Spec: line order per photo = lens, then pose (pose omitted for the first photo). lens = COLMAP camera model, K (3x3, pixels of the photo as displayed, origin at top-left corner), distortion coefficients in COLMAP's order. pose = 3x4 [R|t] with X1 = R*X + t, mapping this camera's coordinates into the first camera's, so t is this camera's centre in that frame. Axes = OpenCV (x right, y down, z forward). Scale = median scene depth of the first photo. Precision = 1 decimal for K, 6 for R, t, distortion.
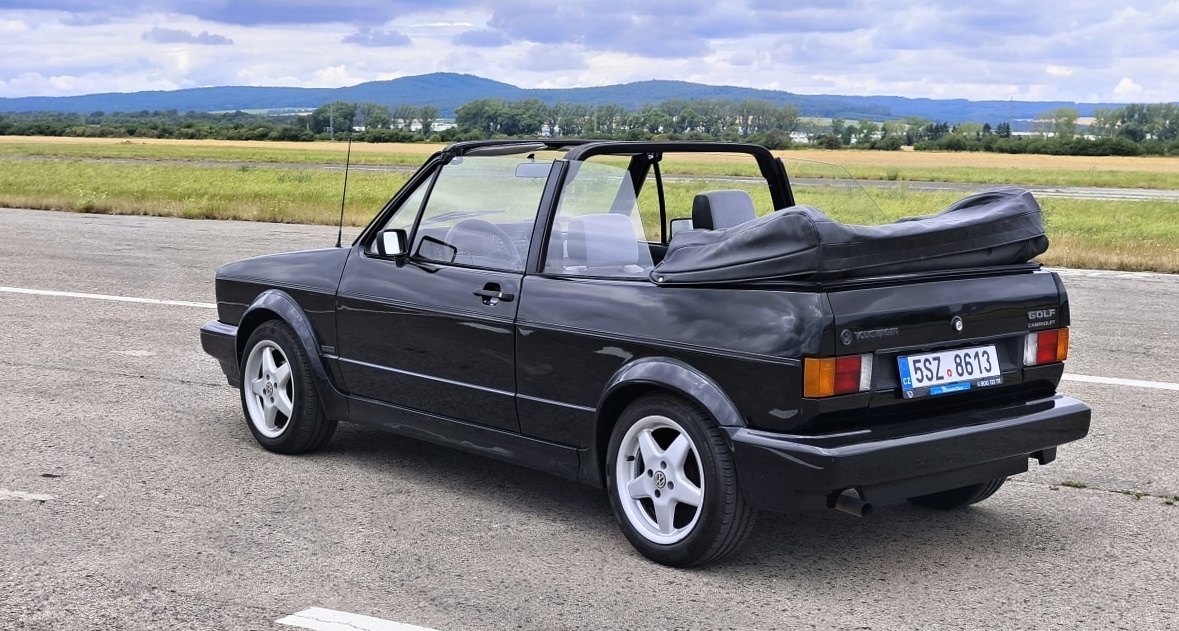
lens RADIAL K [[1713.9, 0, 589.5], [0, 1713.9, 315.5], [0, 0, 1]] dist [0.026668, 0.002200]
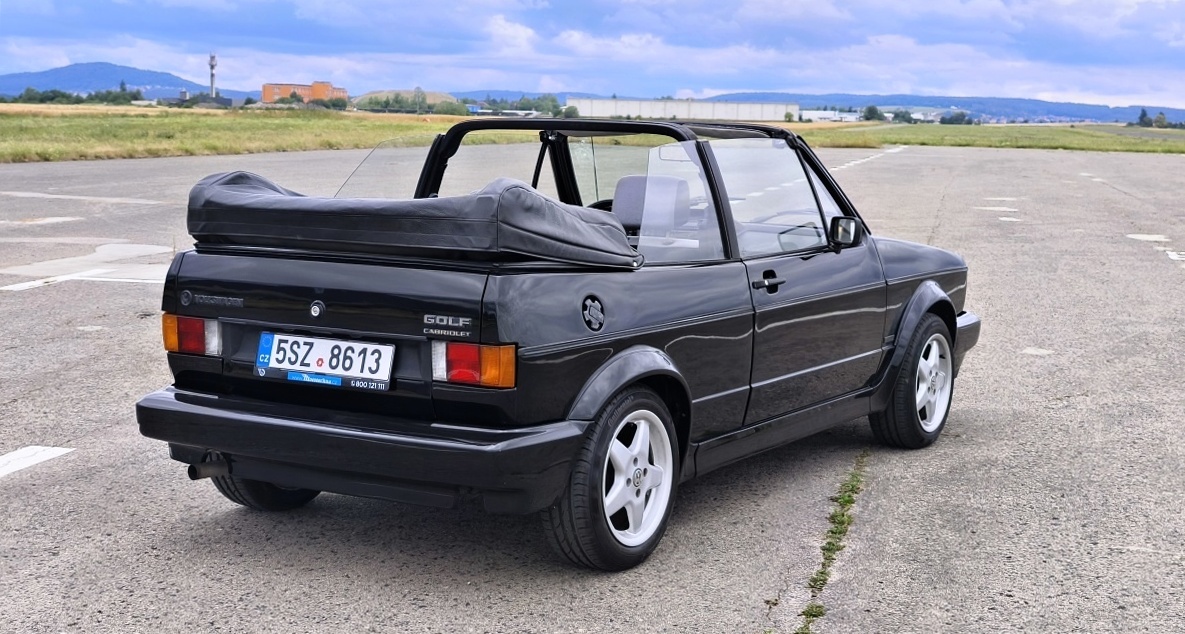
lens RADIAL K [[1722.6, 0, 592.5], [0, 1722.6, 317.0], [0, 0, 1]] dist [0.026668, 0.002200]
pose [[0.302124, 0.105956, -0.947362, 1.129955], [-0.120065, 0.990119, 0.072448, -0.075063], [0.945677, 0.091857, 0.311860, 0.854142]]
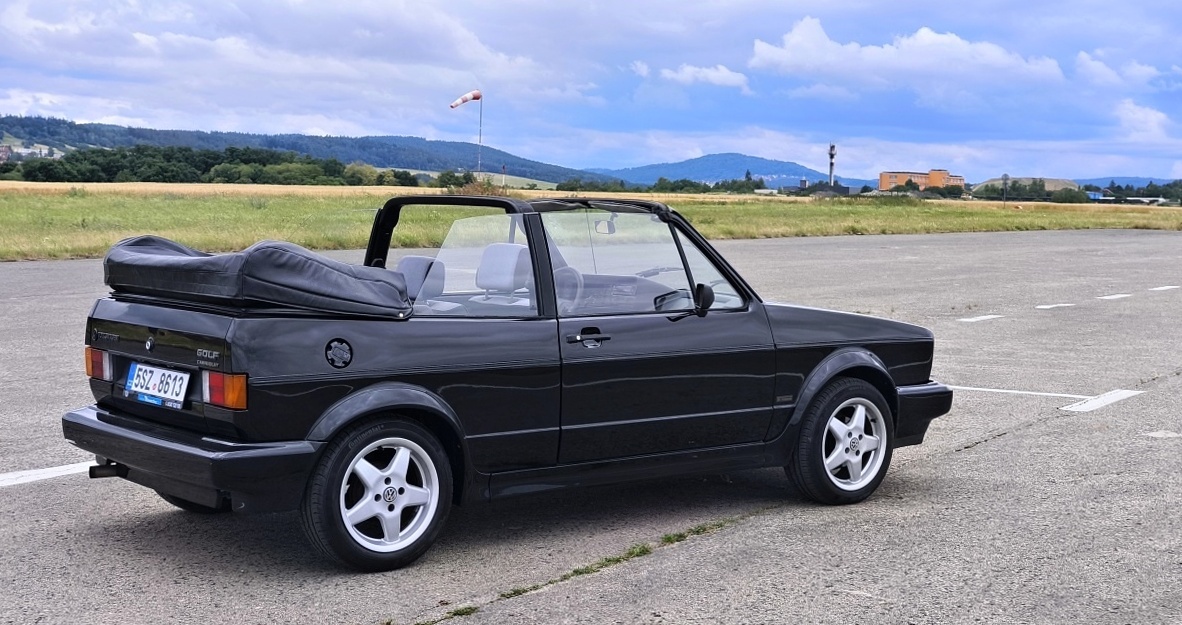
lens RADIAL K [[1724.0, 0, 591.0], [0, 1724.0, 312.5], [0, 0, 1]] dist [0.016651, 0.019813]
pose [[-0.043695, 0.058456, -0.997333, 1.354417], [-0.127241, 0.989831, 0.063590, -0.127053], [0.990909, 0.129680, -0.035813, 1.333064]]
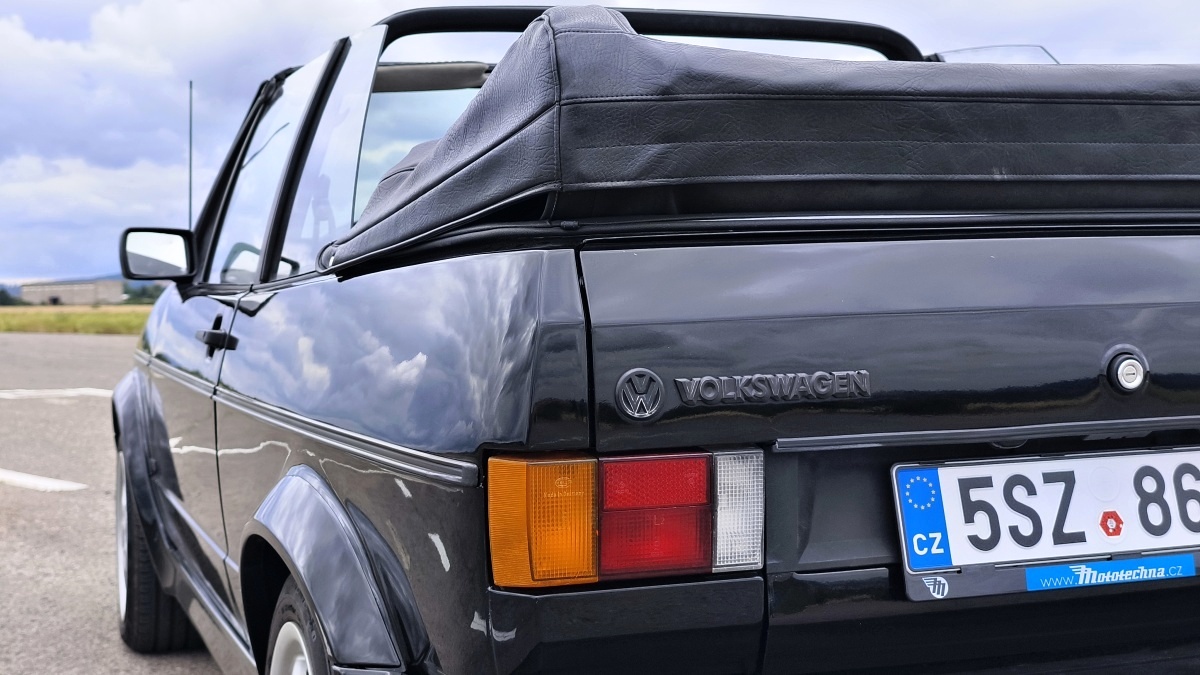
lens RADIAL K [[1771.5, 0, 599.3], [0, 1771.5, 202.8], [0, 0, 1]] dist [-0.008974, -0.103031]
pose [[0.927172, -0.029966, -0.373435, 0.248014], [-0.021371, 0.990942, -0.132578, 0.019982], [0.374026, 0.130903, 0.918134, 0.655605]]
